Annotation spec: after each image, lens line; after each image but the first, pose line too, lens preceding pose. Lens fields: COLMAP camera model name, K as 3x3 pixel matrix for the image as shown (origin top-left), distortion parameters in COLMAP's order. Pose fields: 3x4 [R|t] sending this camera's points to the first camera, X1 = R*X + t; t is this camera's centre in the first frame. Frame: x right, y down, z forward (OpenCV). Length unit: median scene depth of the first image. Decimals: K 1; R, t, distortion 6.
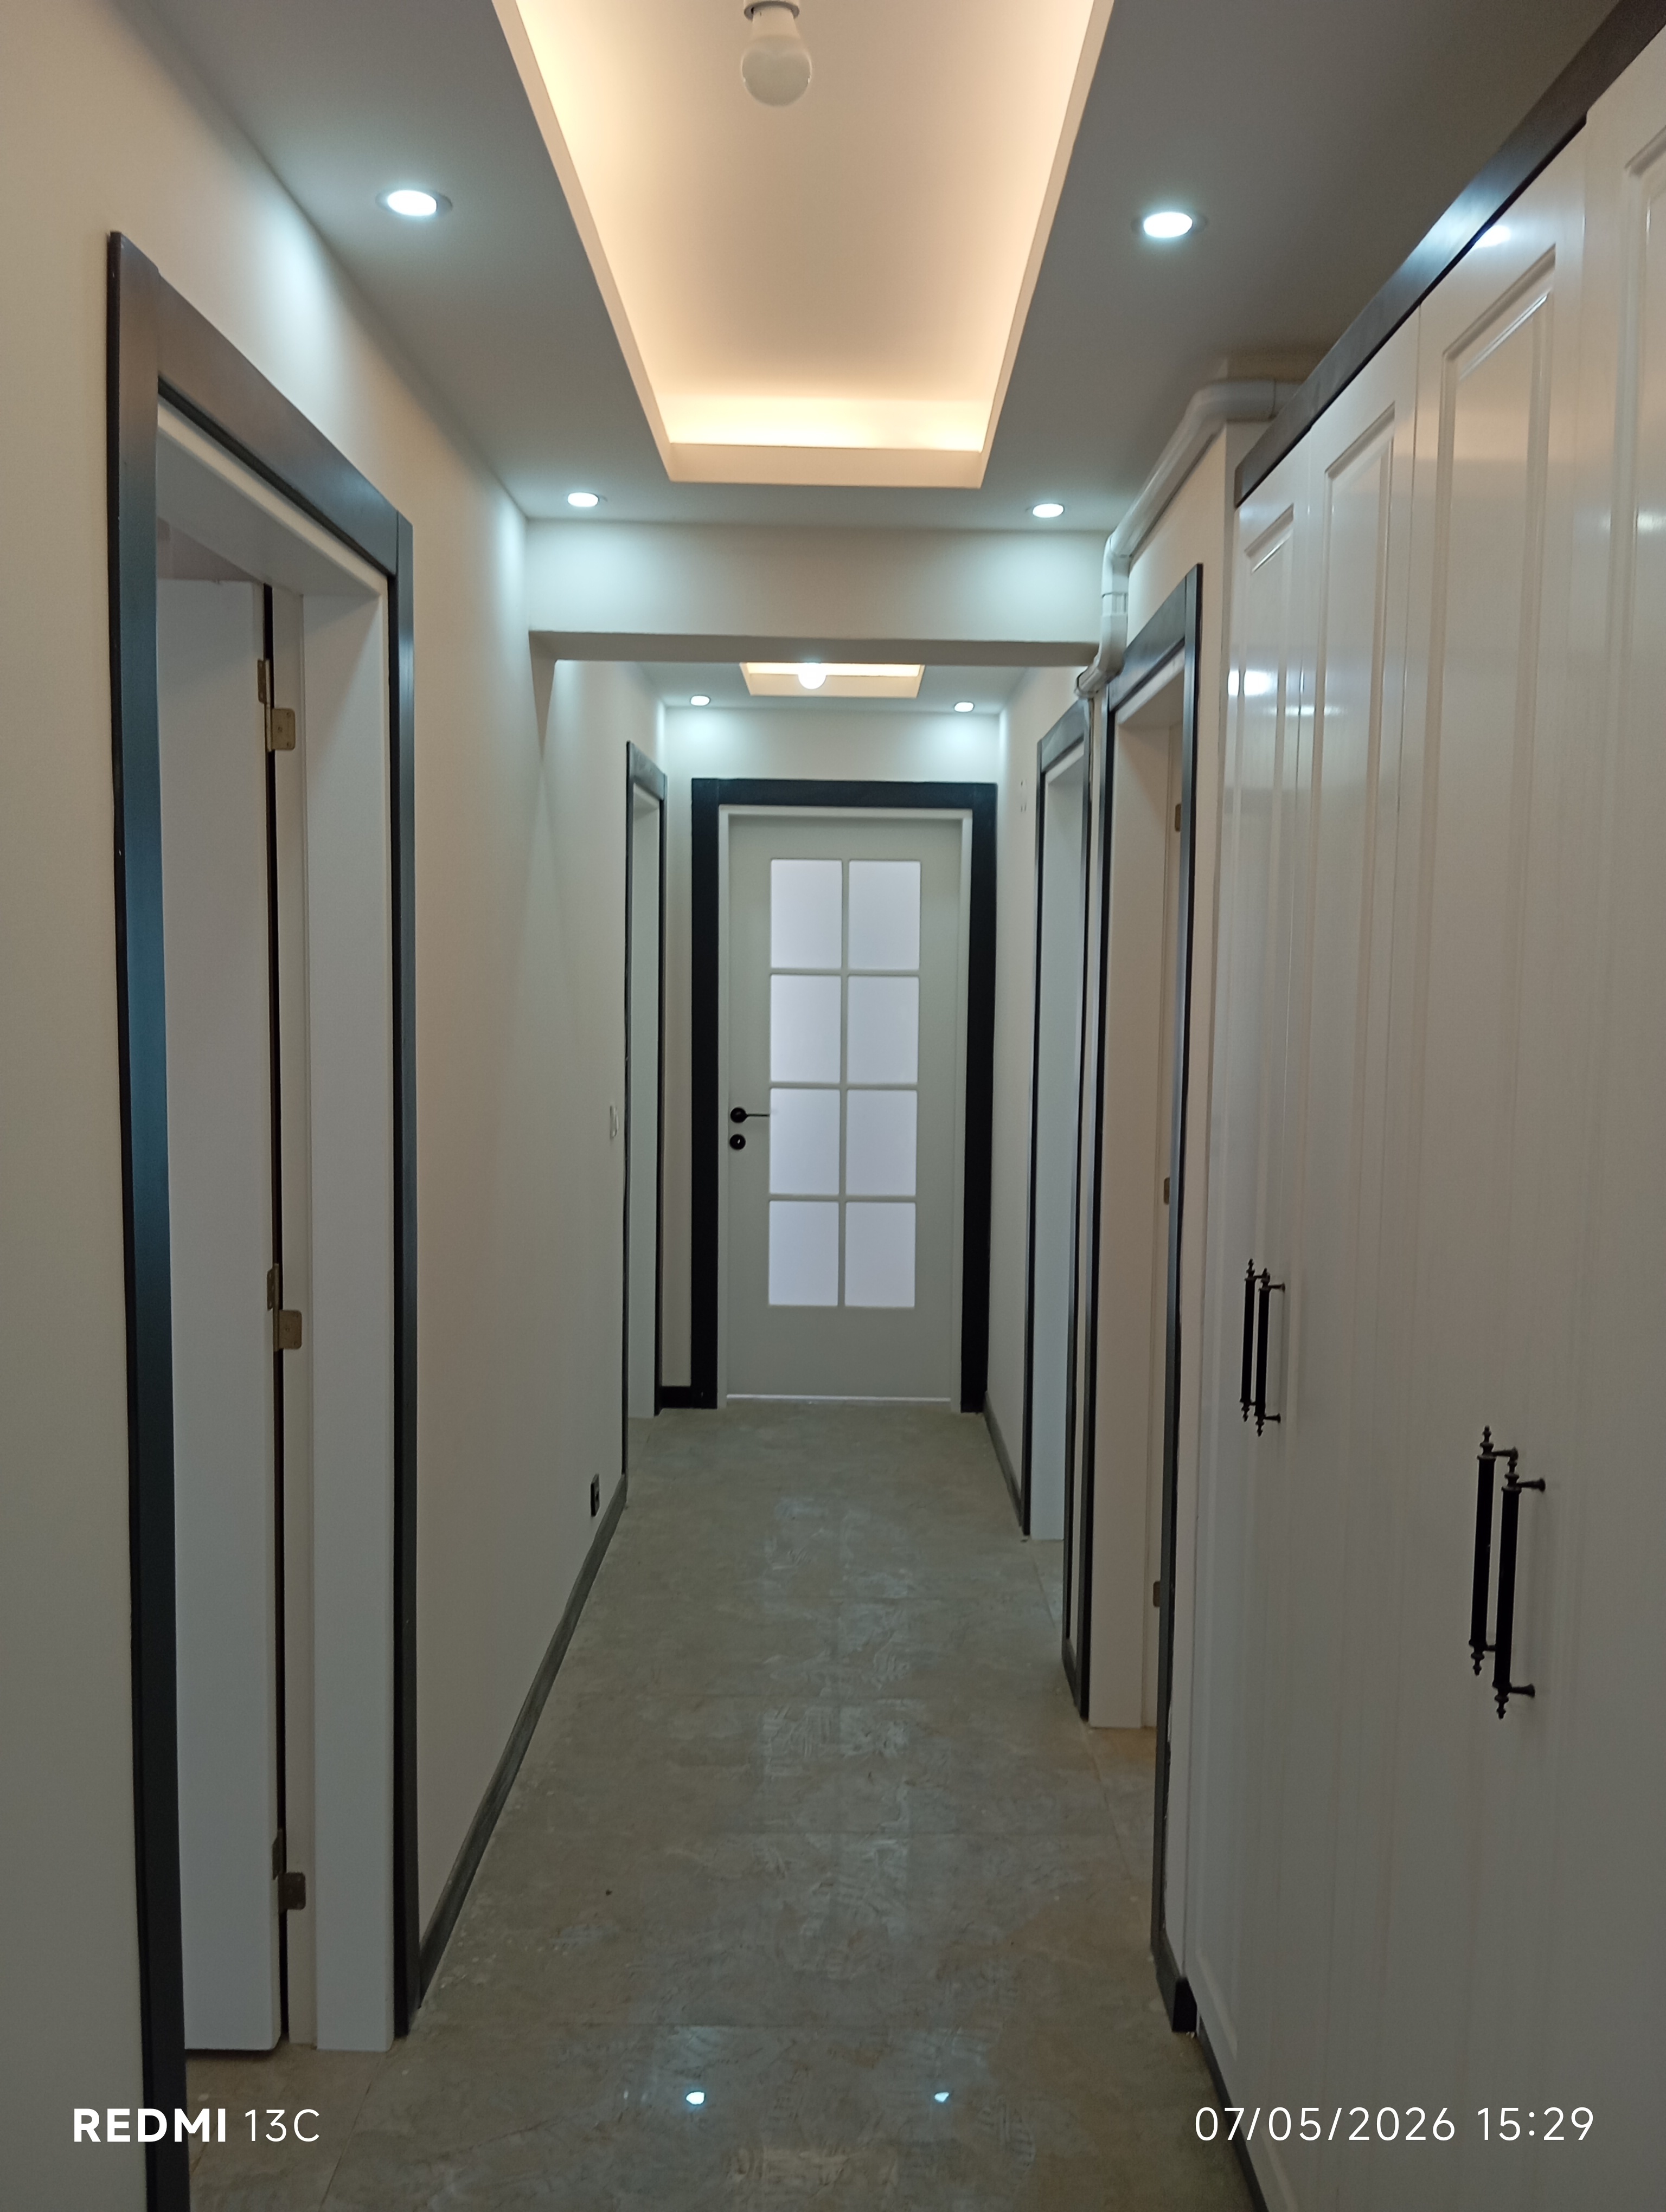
lens RADIAL K [[1818.9, 0, 838.4], [0, 1818.9, 1129.0], [0, 0, 1]] dist [0.103607, -0.201375]
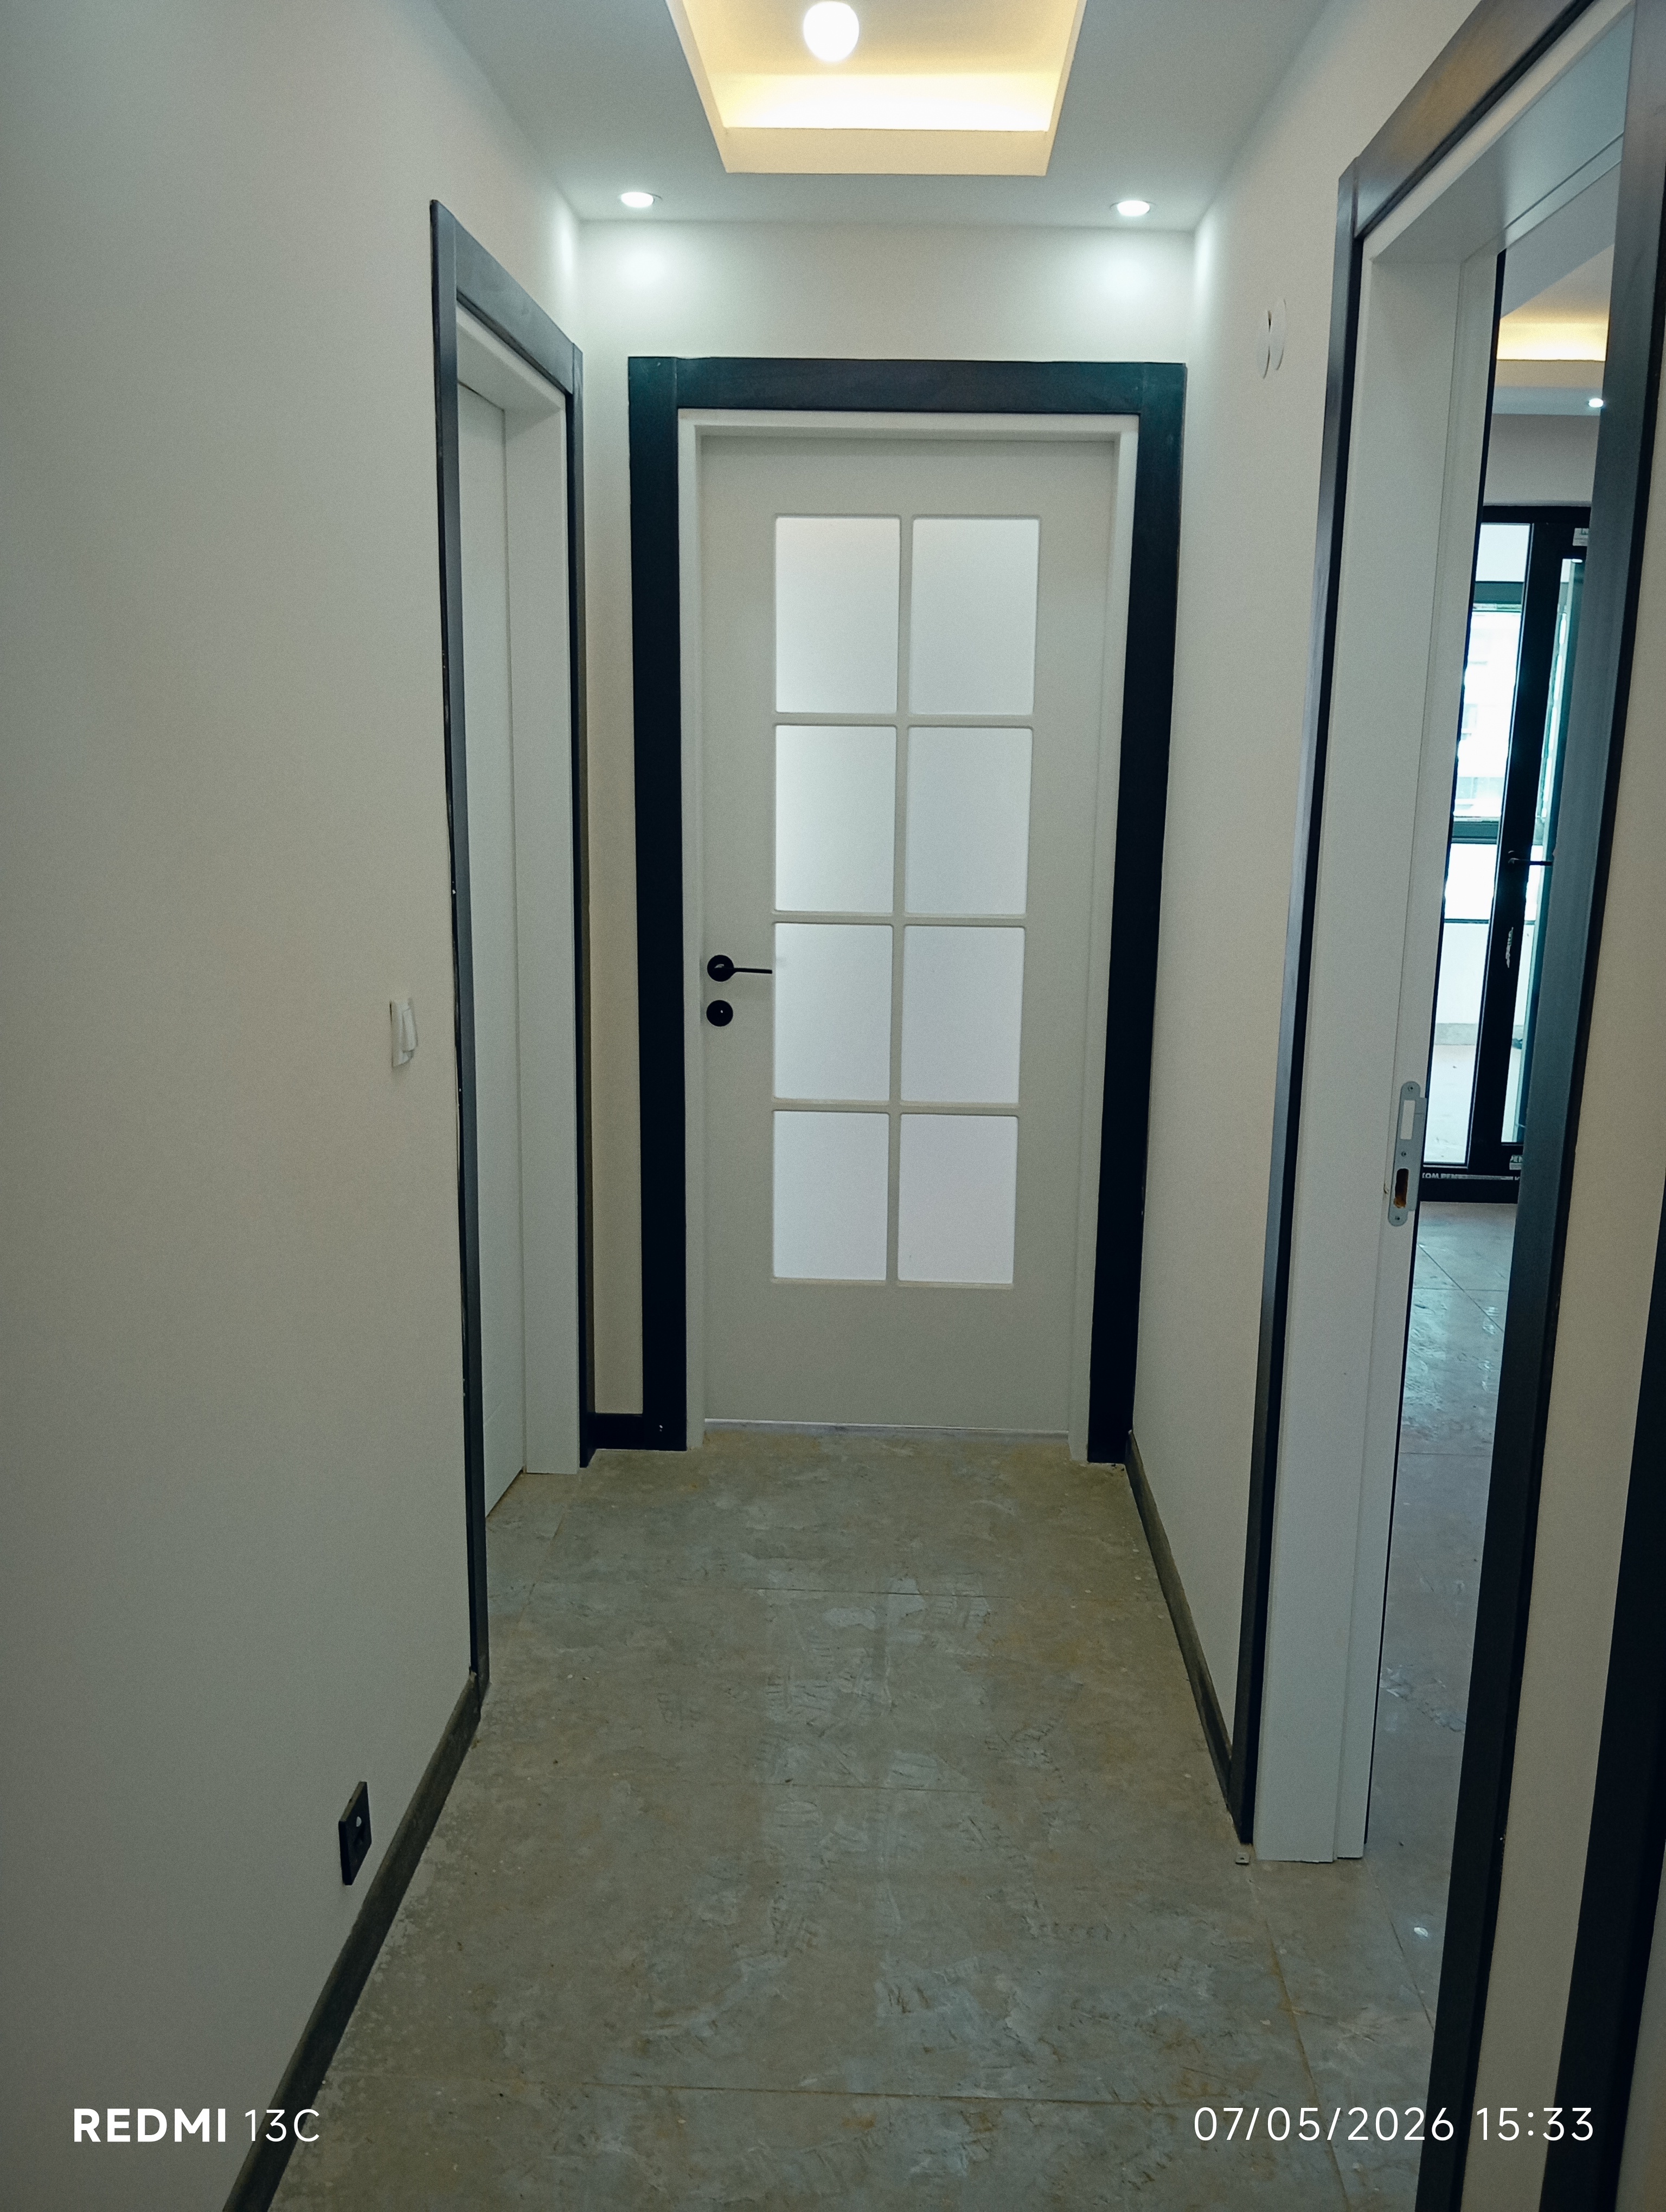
lens RADIAL K [[1818.9, 0, 838.4], [0, 1818.9, 1129.0], [0, 0, 1]] dist [0.103607, -0.201375]
pose [[0.999282, 0.010540, -0.036401, 0.005531], [-0.005868, 0.991997, 0.126123, -0.031360], [0.037439, -0.125819, 0.991347, 0.420009]]
